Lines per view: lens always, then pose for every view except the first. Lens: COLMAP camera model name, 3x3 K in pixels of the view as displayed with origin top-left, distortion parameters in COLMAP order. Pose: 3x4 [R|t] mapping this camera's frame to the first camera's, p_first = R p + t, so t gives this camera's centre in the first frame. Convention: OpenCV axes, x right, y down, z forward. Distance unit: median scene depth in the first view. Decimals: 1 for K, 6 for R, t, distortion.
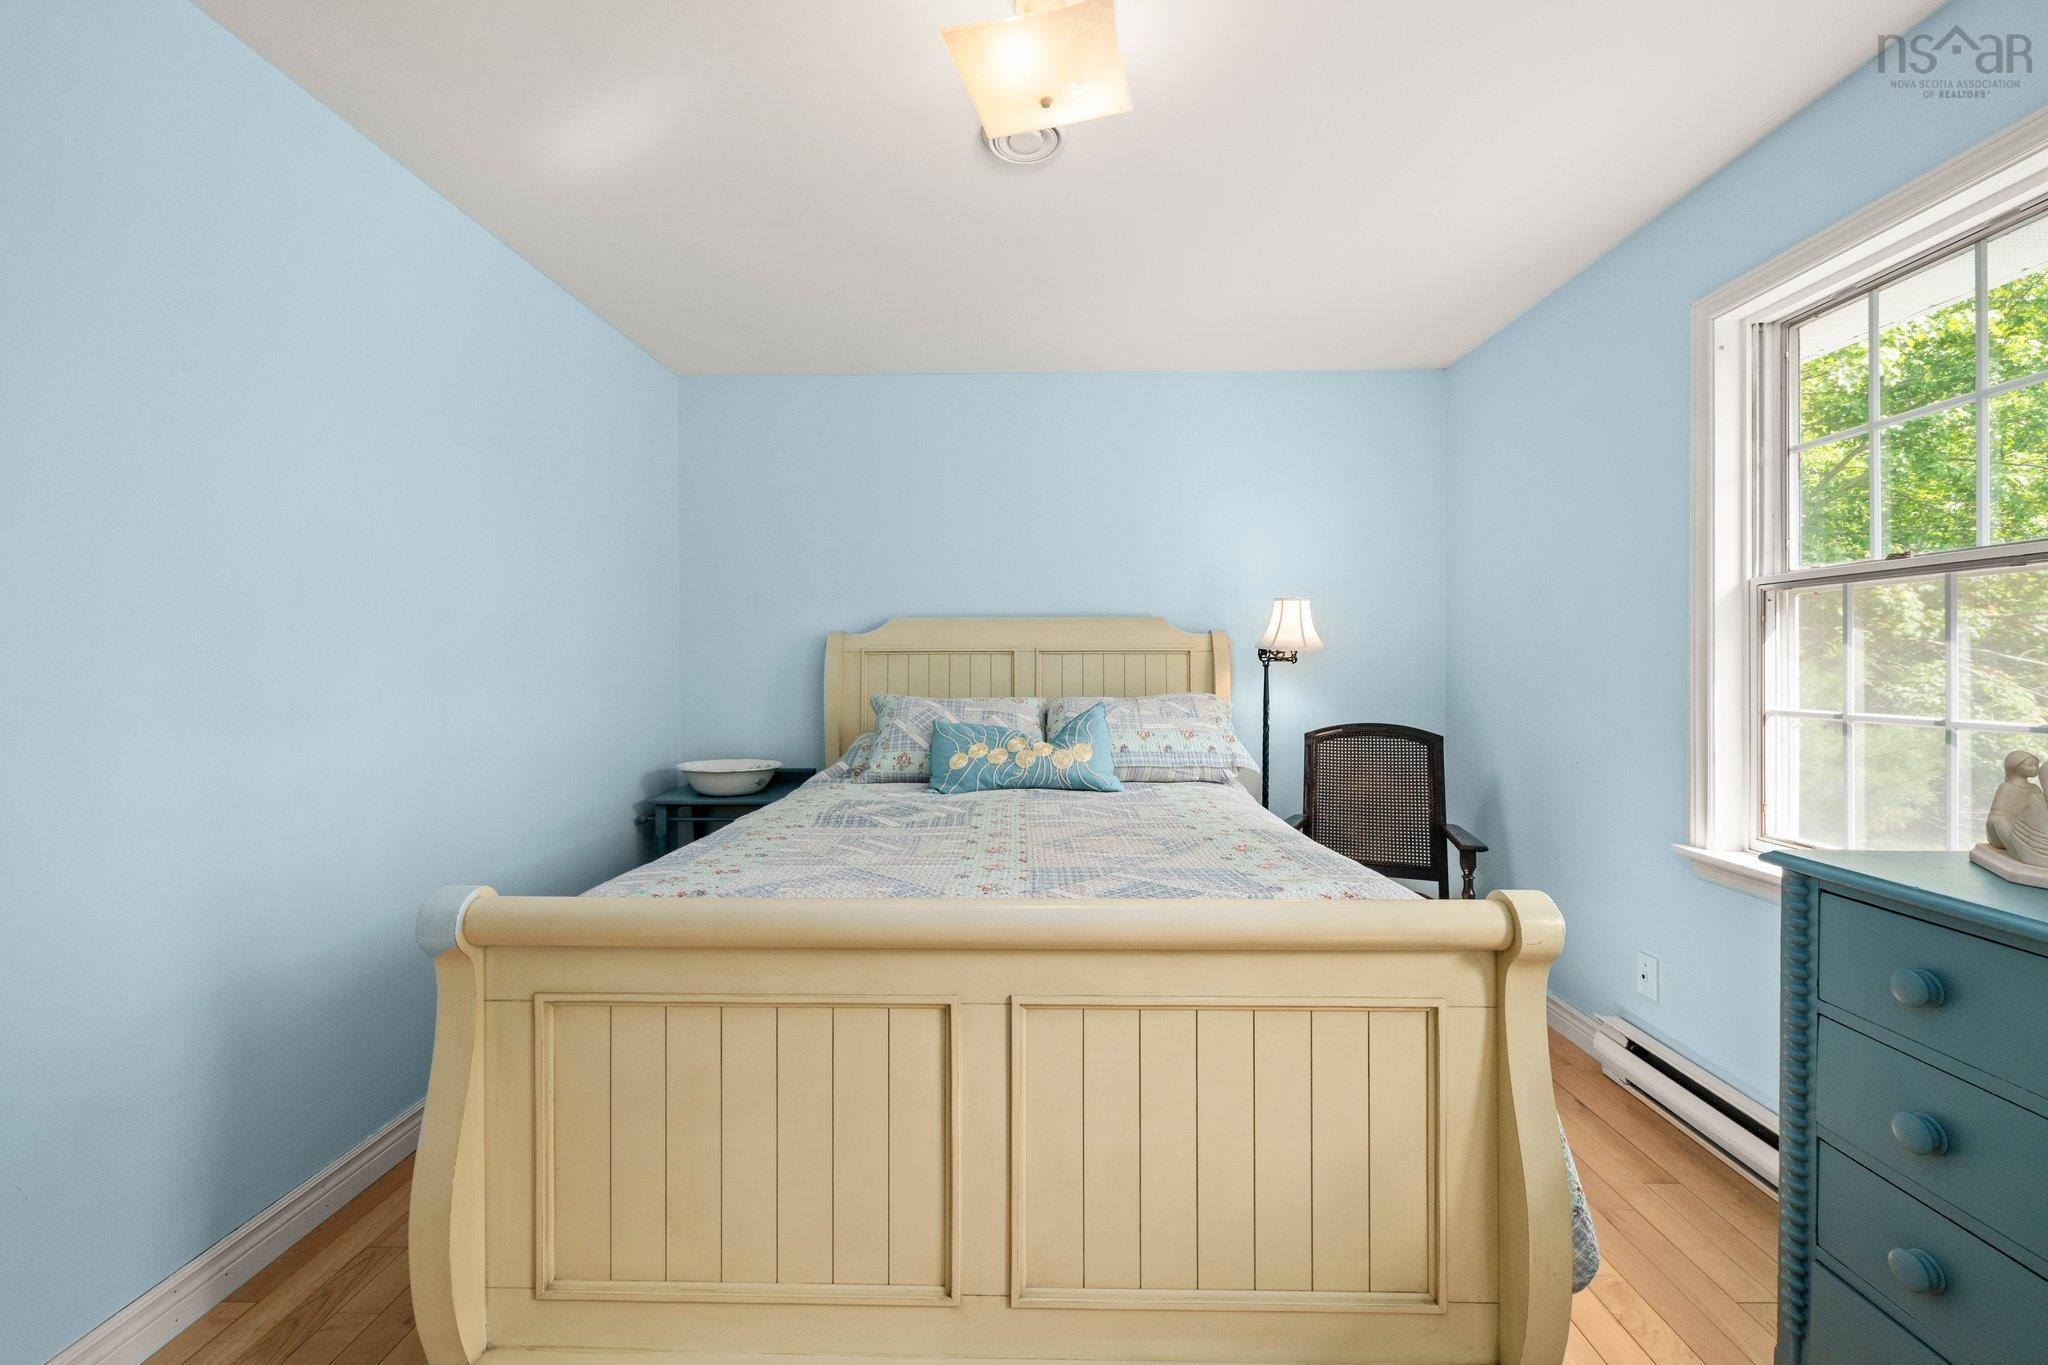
lens RADIAL K [[829.9, 0, 1010.8], [0, 829.9, 677.9], [0, 0, 1]] dist [0.000072, -0.000357]
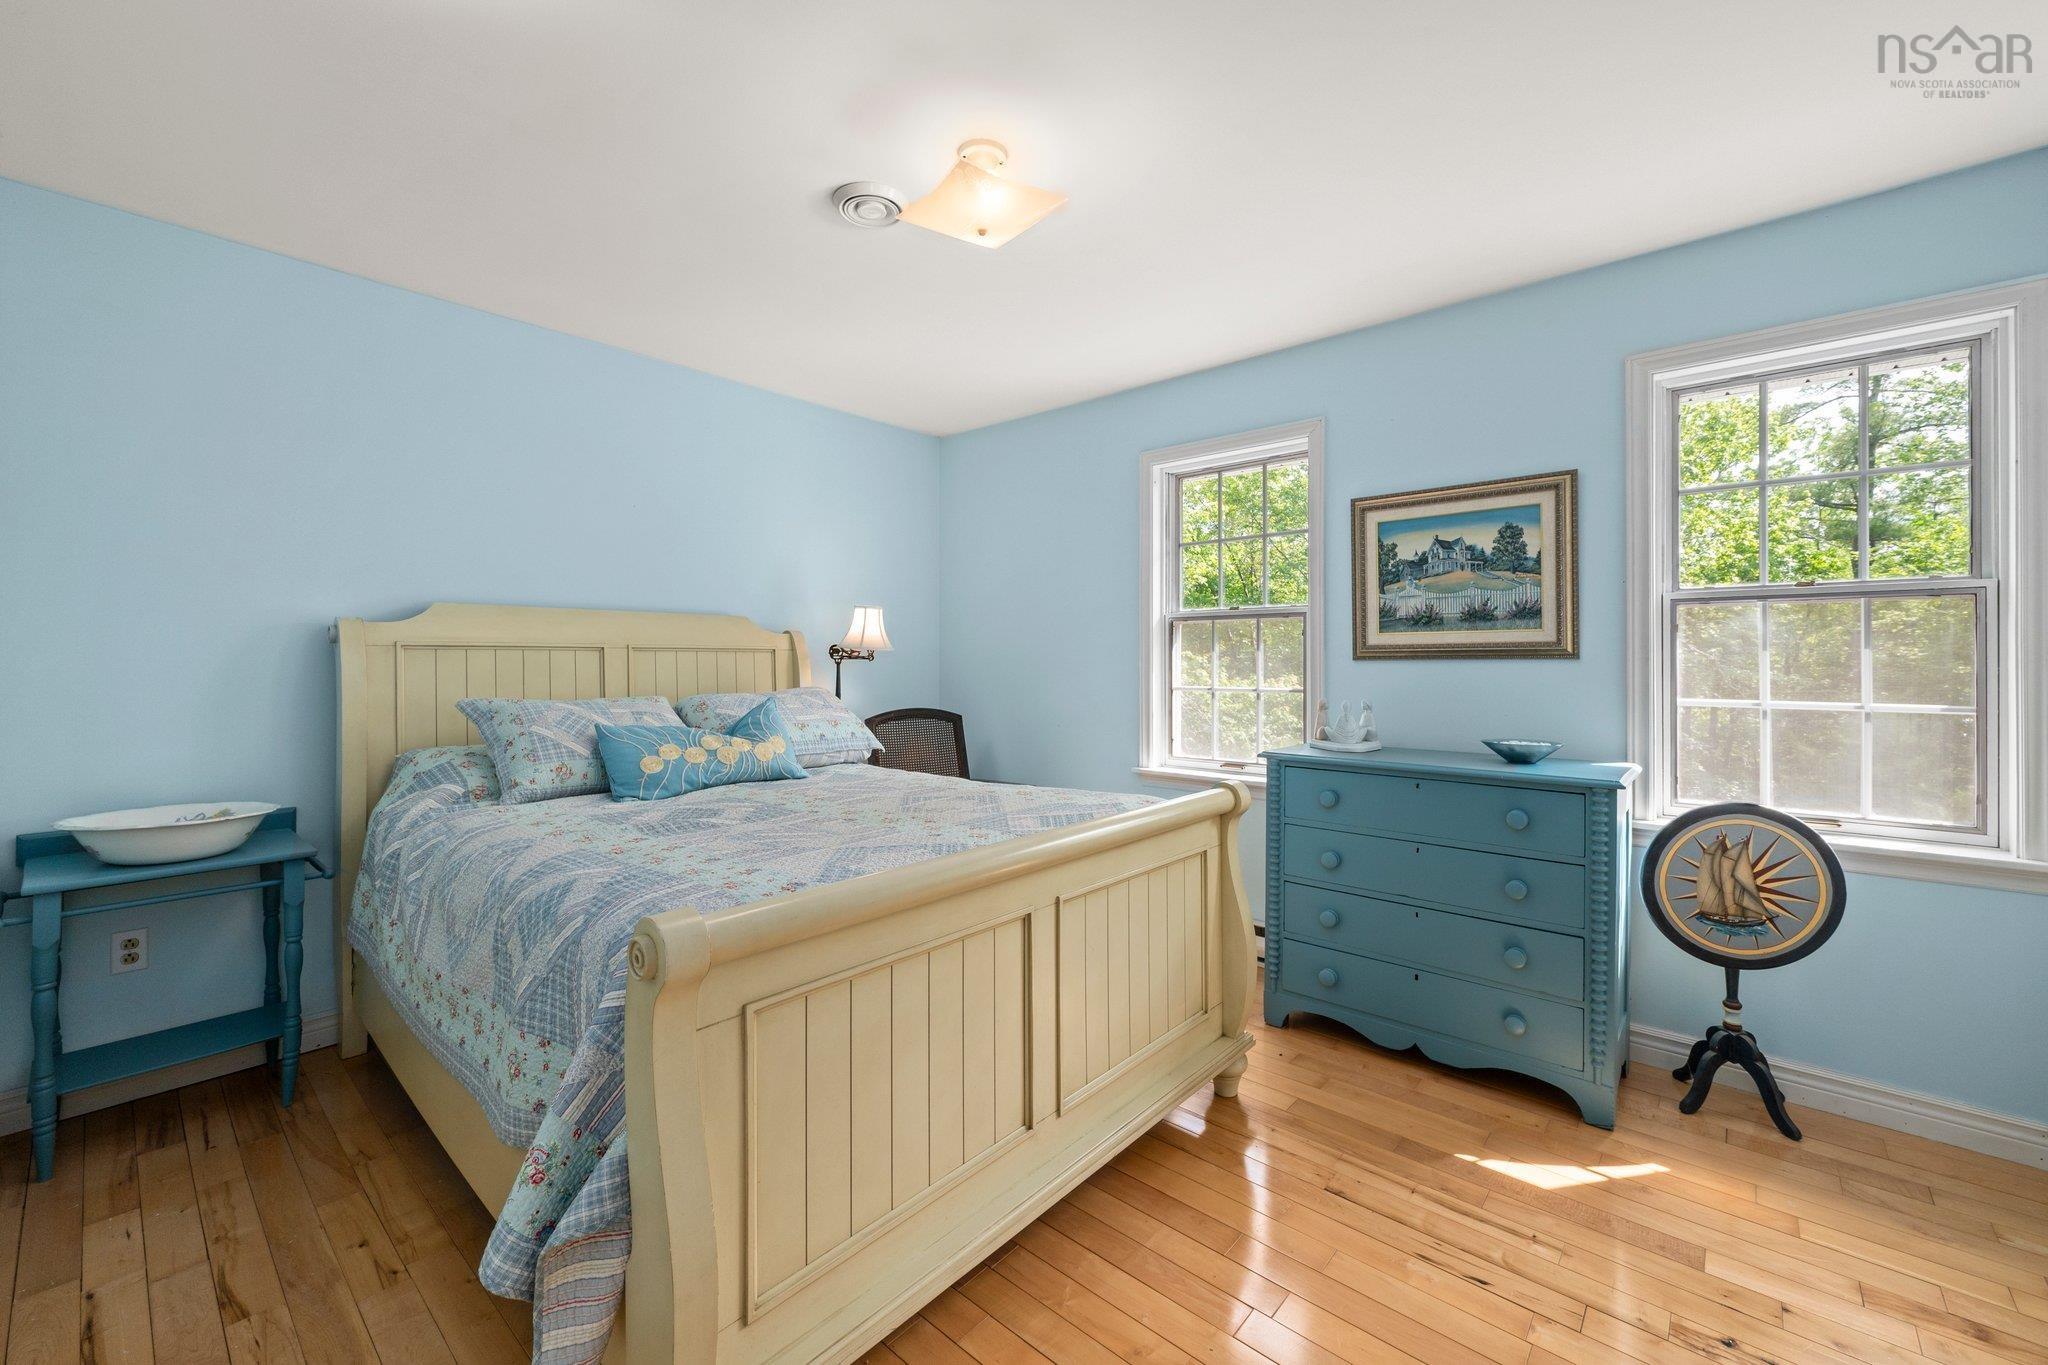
lens RADIAL K [[829.9, 0, 1048.5], [0, 829.9, 675.6], [0, 0, 1]] dist [0.000072, -0.000357]
pose [[0.624341, -0.012574, 0.781051, -0.521348], [0.012208, 0.999905, 0.006339, -0.001072], [-0.781056, 0.005577, 0.624436, 0.060536]]
